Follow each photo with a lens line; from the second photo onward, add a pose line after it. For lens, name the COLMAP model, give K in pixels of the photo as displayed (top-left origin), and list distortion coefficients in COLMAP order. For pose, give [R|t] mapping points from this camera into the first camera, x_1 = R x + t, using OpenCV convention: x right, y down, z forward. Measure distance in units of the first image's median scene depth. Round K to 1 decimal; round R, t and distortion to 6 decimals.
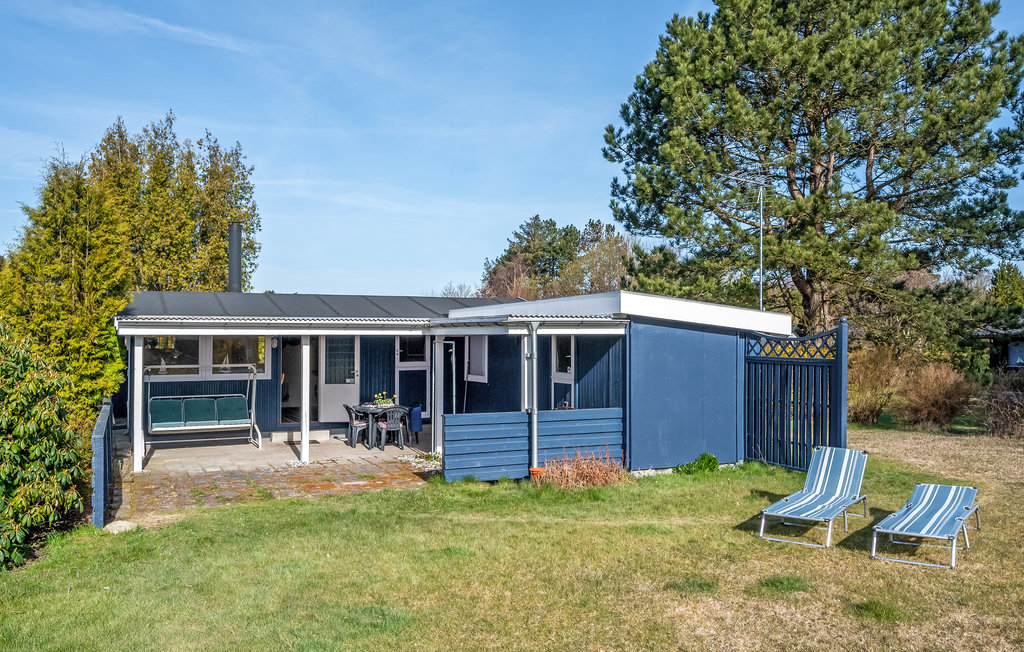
lens RADIAL K [[850.3, 0, 512.0], [0, 850.3, 326.0], [0, 0, 1]] dist [-0.013783, -0.005765]
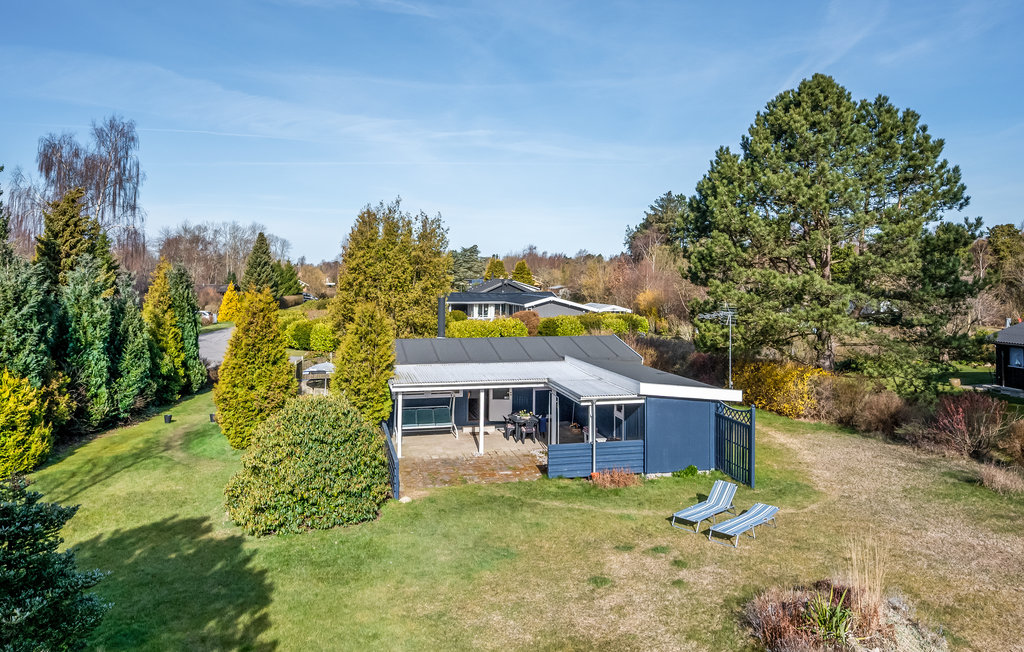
lens RADIAL K [[601.3, 0, 512.0], [0, 601.3, 326.0], [0, 0, 1]] dist [-0.034440, -0.000240]
pose [[0.982426, 0.007106, -0.186515, 0.083139], [-0.006272, 0.999968, 0.005062, -0.154479], [0.186545, -0.003803, 0.982439, -0.351673]]
